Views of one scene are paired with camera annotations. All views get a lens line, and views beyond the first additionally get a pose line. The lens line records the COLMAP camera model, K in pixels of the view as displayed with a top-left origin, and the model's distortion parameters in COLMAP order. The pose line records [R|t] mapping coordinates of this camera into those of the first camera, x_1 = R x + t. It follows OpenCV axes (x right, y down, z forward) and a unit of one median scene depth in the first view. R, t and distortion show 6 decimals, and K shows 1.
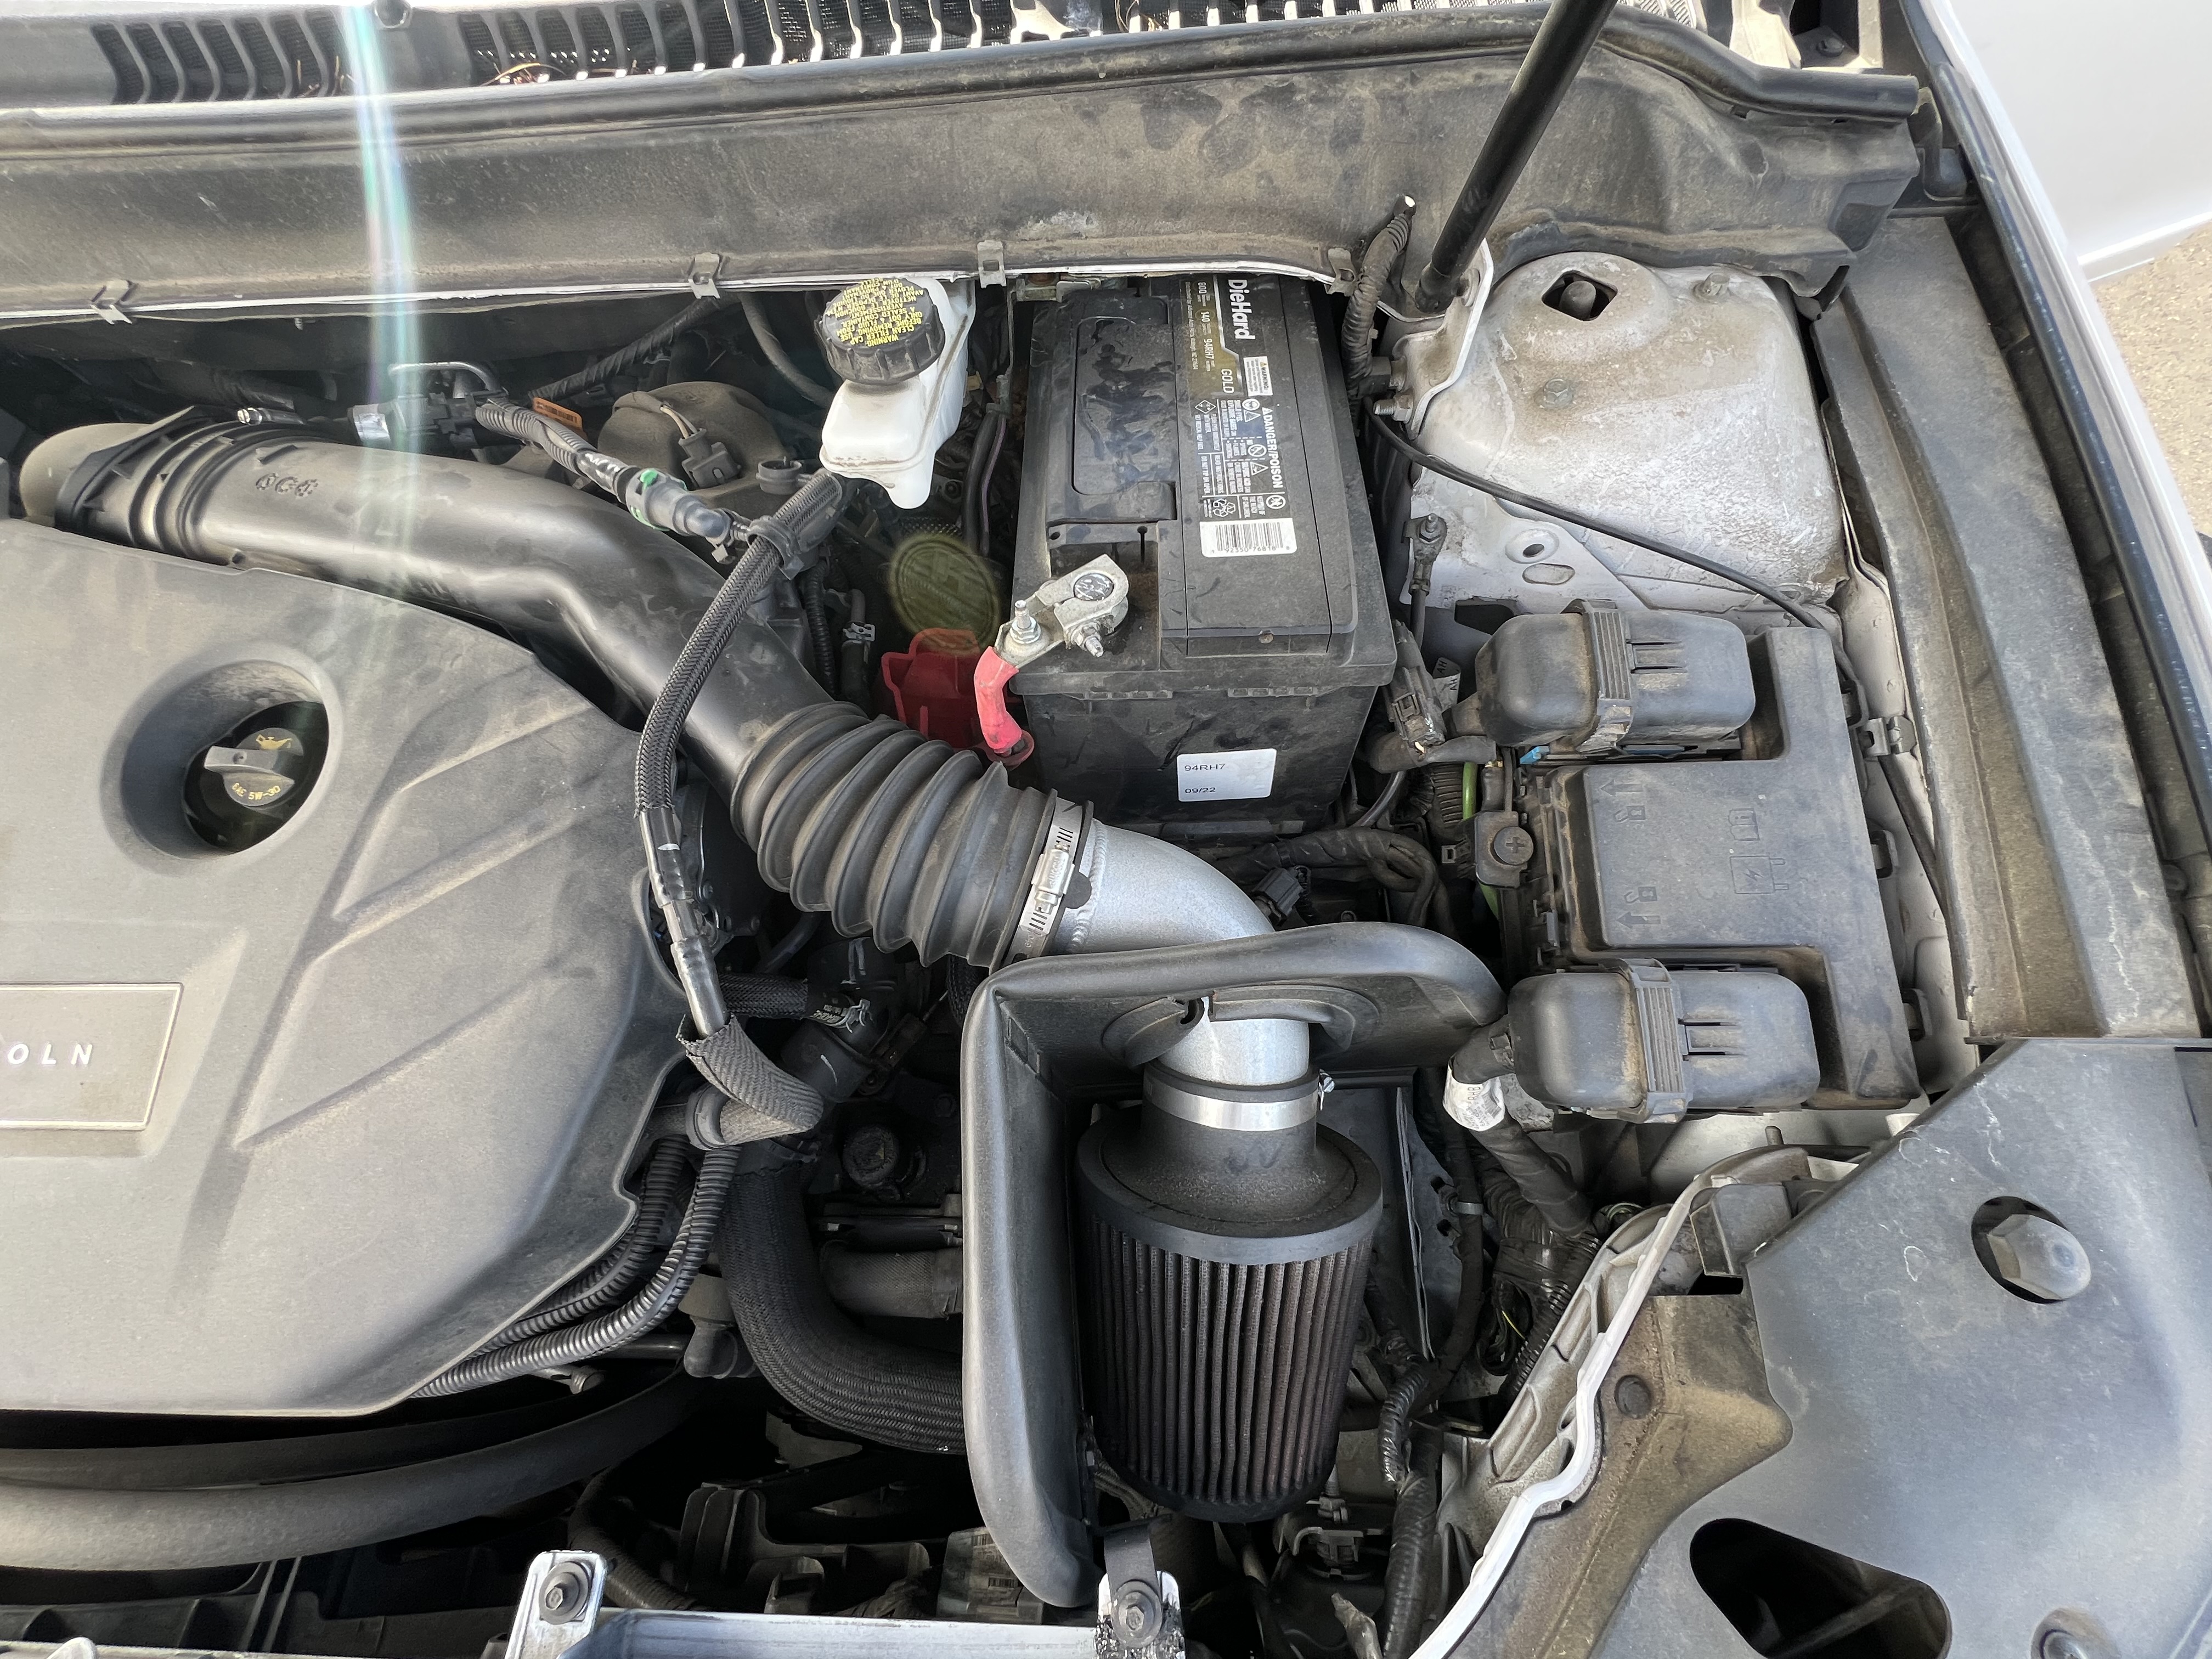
lens RADIAL K [[894.5, 0, 1098.8], [0, 894.5, 825.9], [0, 0, 1]] dist [-0.002813, 0.000356]
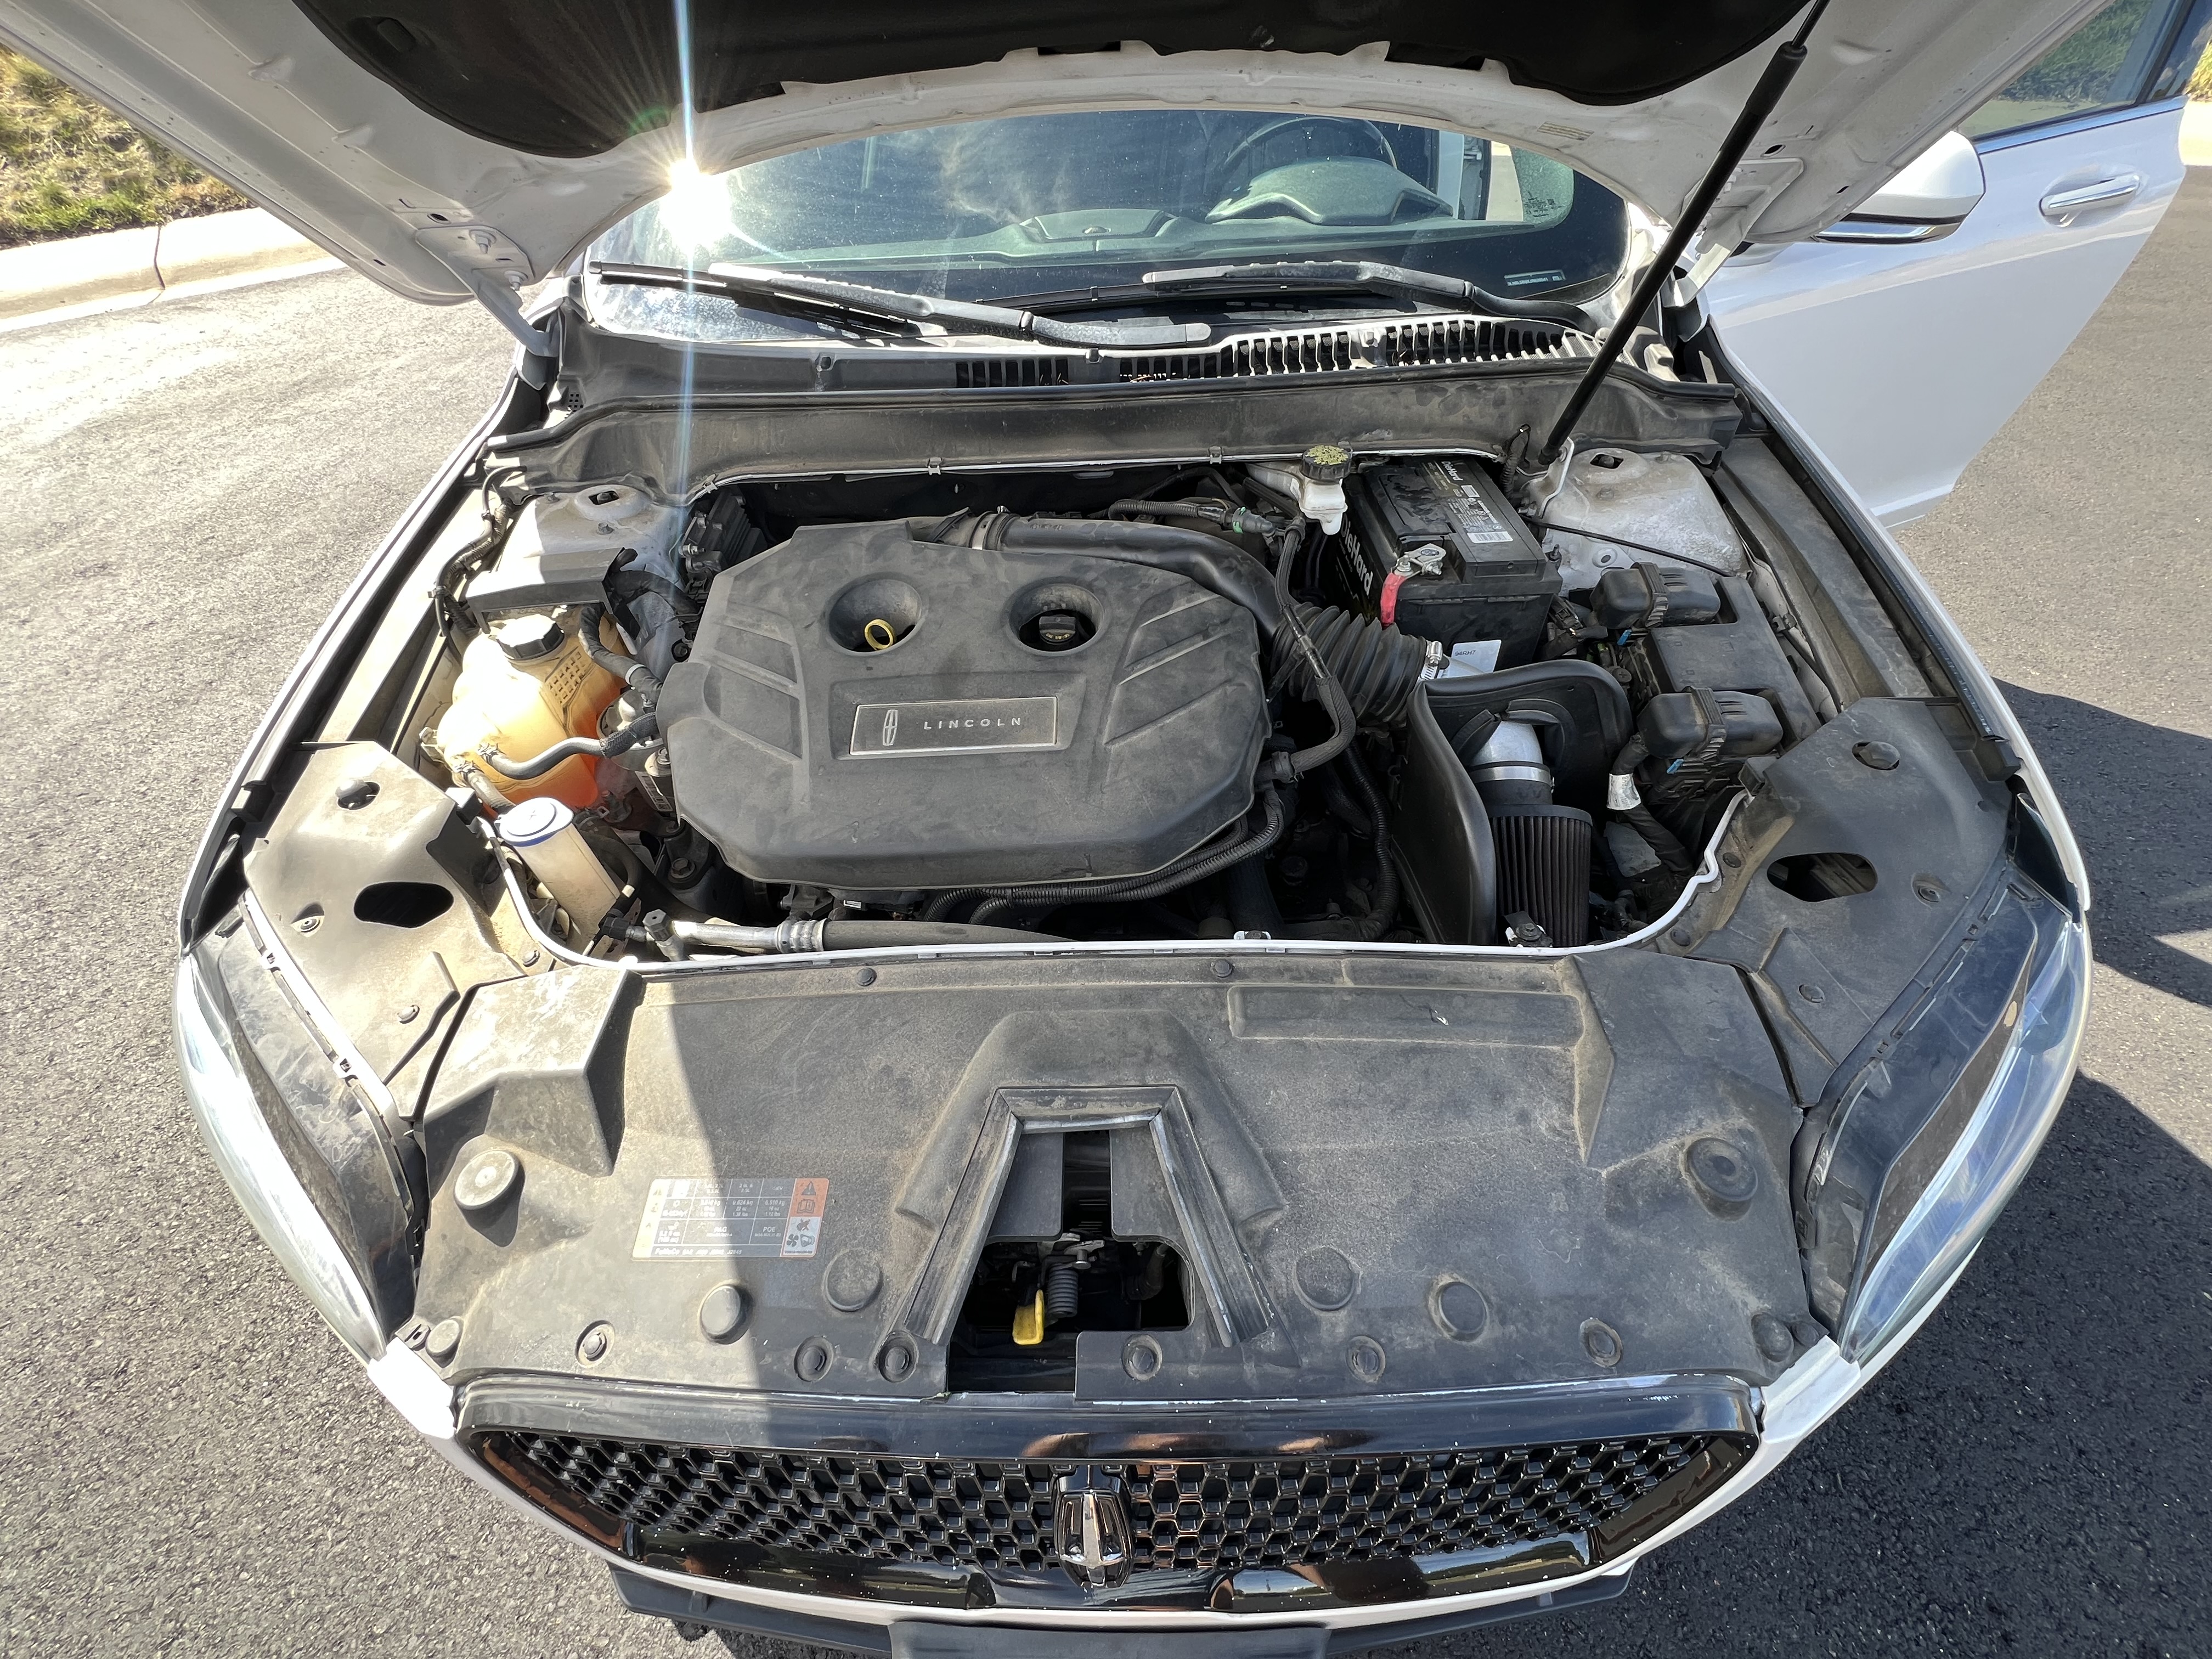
lens RADIAL K [[894.5, 0, 1103.5], [0, 894.5, 823.9], [0, 0, 1]] dist [-0.002813, 0.000356]
pose [[0.999913, -0.001533, 0.013075, -0.803953], [0.005396, 0.953653, -0.300860, 1.000183], [-0.012007, 0.300905, 0.953579, -0.908783]]
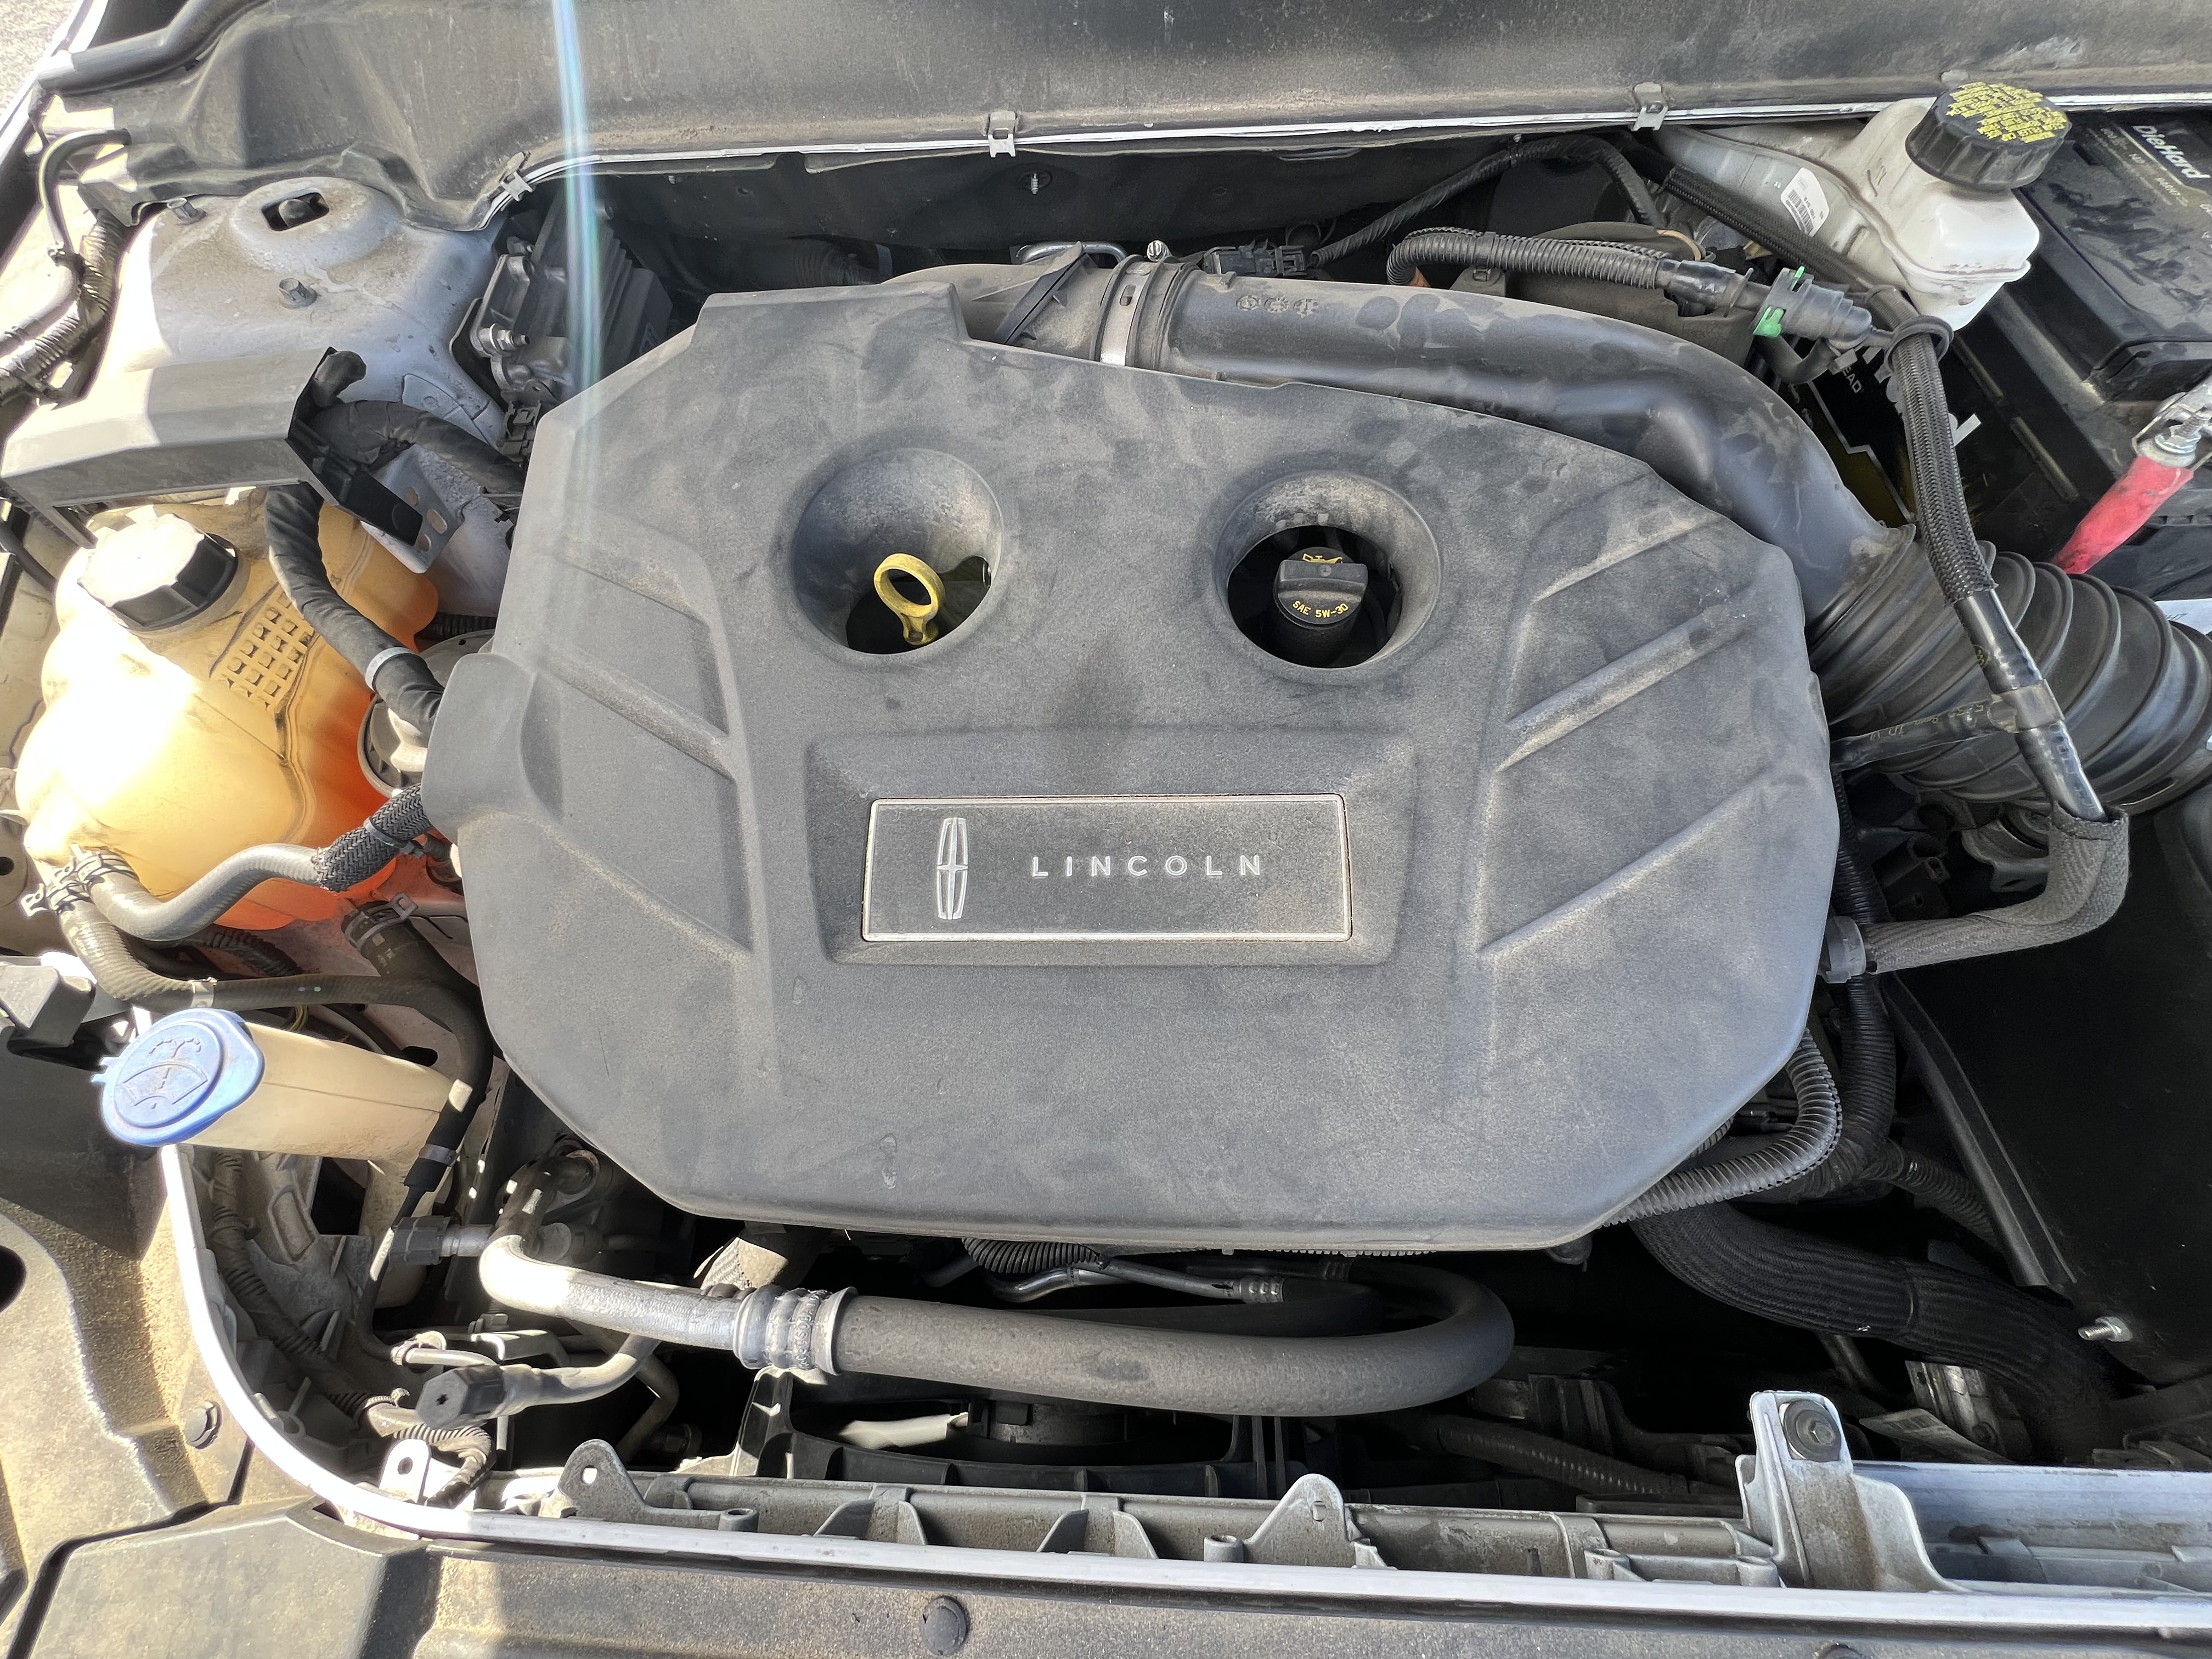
lens RADIAL K [[894.5, 0, 1104.3], [0, 894.5, 826.5], [0, 0, 1]] dist [-0.002813, 0.000356]
pose [[0.999964, 0.008382, -0.001550, -1.095046], [-0.008394, 0.999938, -0.007373, 0.189126], [0.001488, 0.007386, 0.999972, 0.040994]]
